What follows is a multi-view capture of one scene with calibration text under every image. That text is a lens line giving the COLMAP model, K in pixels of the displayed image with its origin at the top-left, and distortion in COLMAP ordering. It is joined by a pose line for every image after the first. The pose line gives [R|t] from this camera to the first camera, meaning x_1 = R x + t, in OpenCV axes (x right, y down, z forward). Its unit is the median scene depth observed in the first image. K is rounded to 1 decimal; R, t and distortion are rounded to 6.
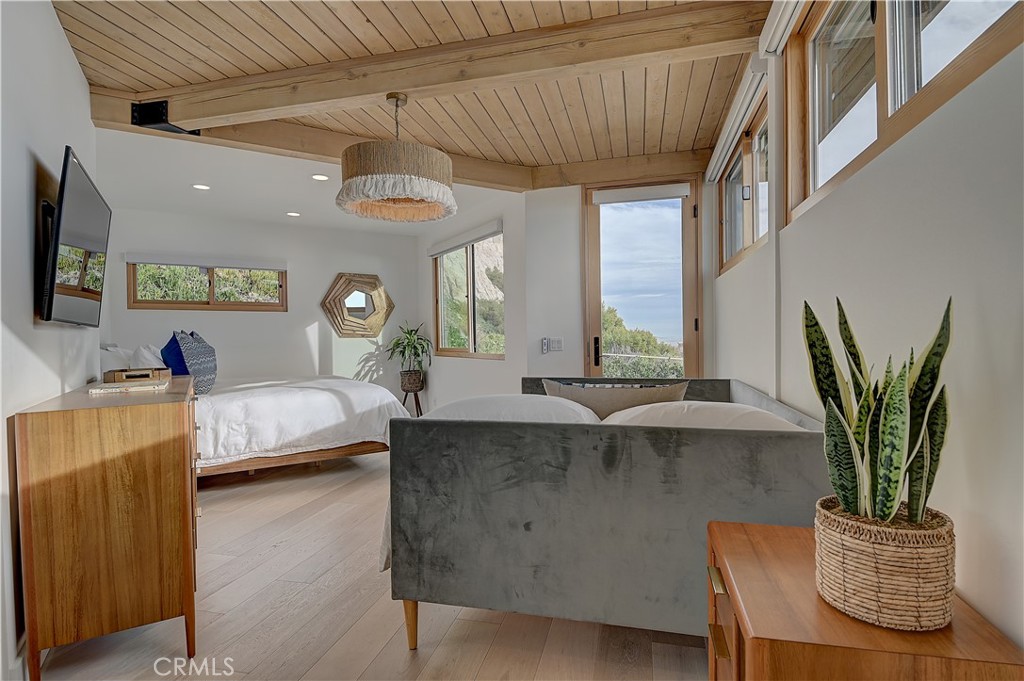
lens RADIAL K [[508.0, 0, 513.5], [0, 508.0, 344.1], [0, 0, 1]] dist [0.027844, -0.000350]
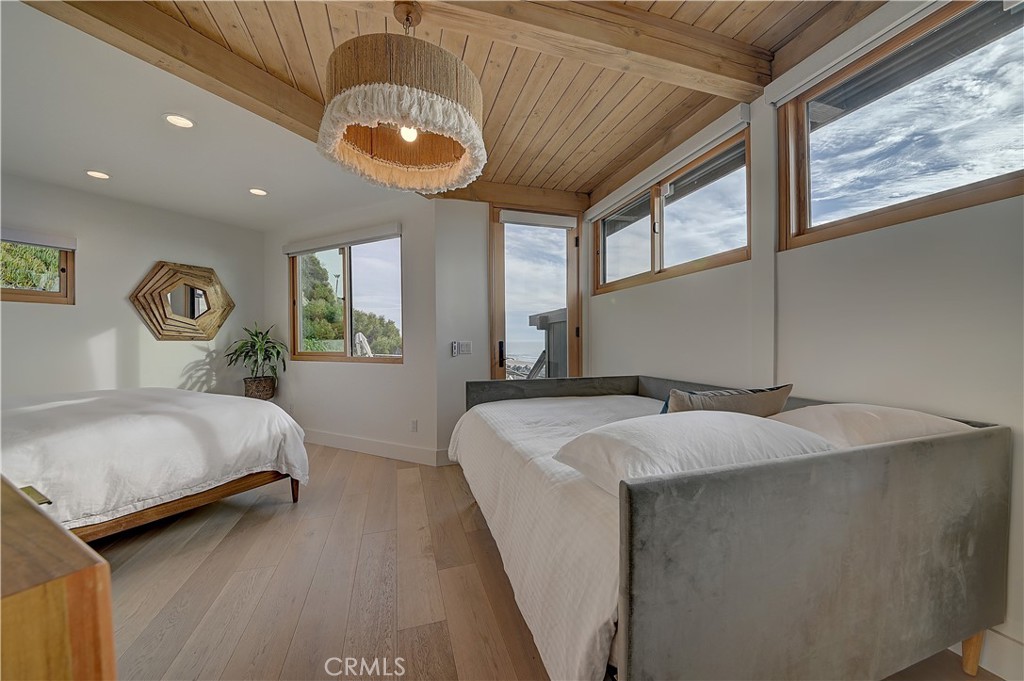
lens RADIAL K [[366.5, 0, 509.5], [0, 366.5, 342.0], [0, 0, 1]] dist [-0.010556, -0.000932]
pose [[0.858222, 0.009623, 0.513188, -0.209865], [-0.000281, 0.999833, -0.018277, 0.001713], [-0.513278, 0.015541, 0.858082, 0.279660]]
